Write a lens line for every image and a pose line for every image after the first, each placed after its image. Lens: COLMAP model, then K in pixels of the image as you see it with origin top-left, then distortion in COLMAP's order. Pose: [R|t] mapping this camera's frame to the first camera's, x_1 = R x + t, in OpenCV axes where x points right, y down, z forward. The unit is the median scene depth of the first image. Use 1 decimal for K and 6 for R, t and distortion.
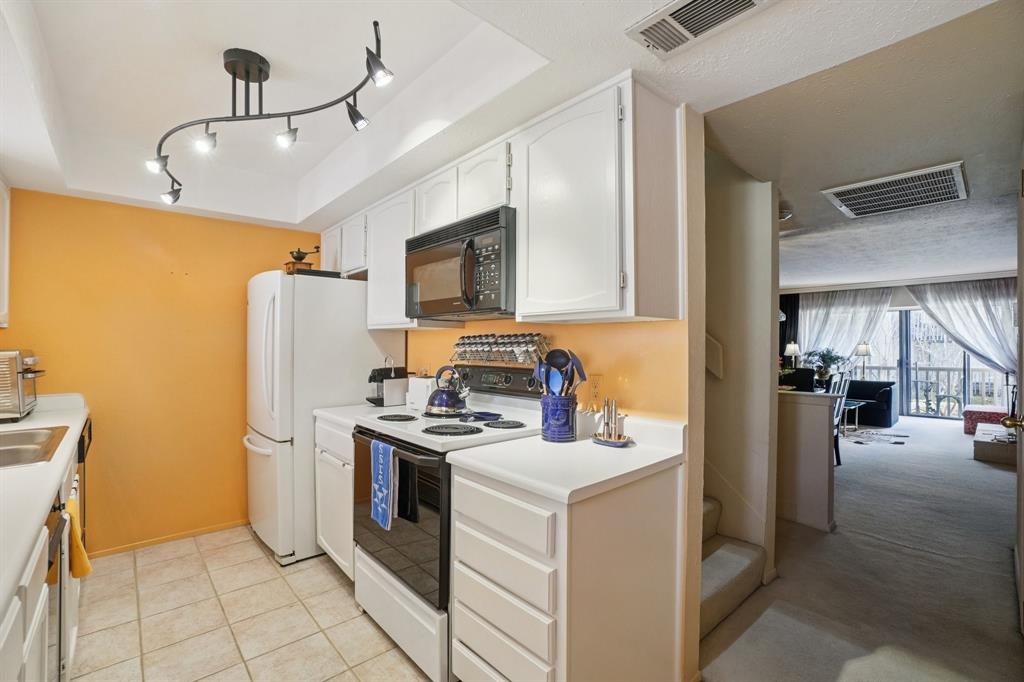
lens RADIAL K [[454.9, 0, 507.9], [0, 454.9, 341.9], [0, 0, 1]] dist [-0.059788, 0.021316]
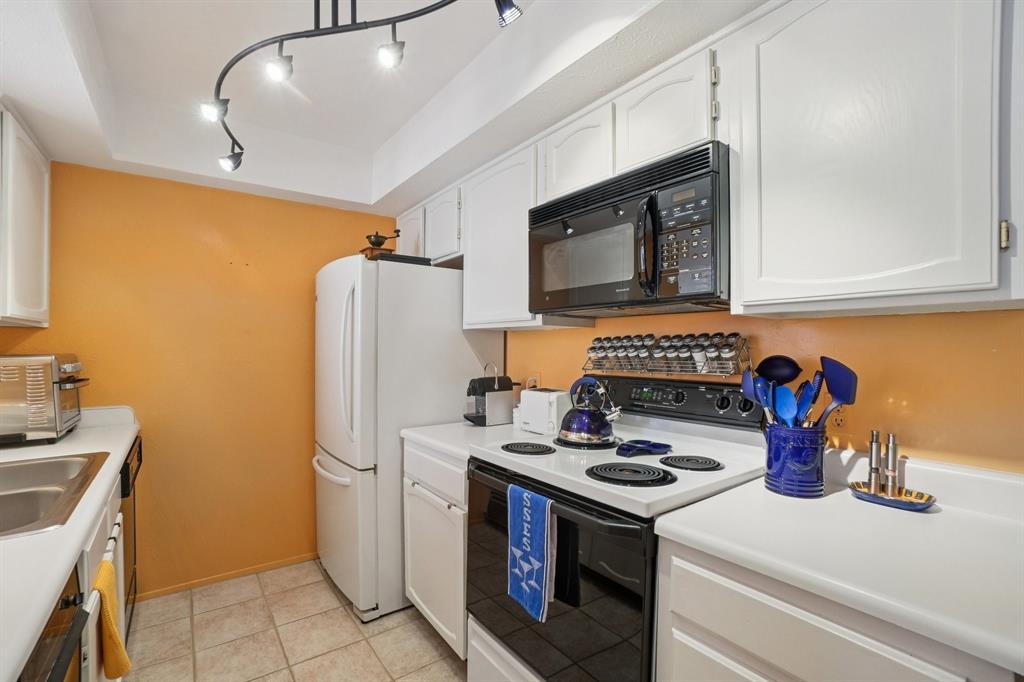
lens RADIAL K [[459.9, 0, 509.5], [0, 459.9, 350.2], [0, 0, 1]] dist [-0.061406, 0.022968]
pose [[0.996043, 0.002078, -0.088849, -0.211370], [-0.001229, 0.999953, 0.009611, 0.001597], [0.088865, -0.009463, 0.995999, 0.262225]]
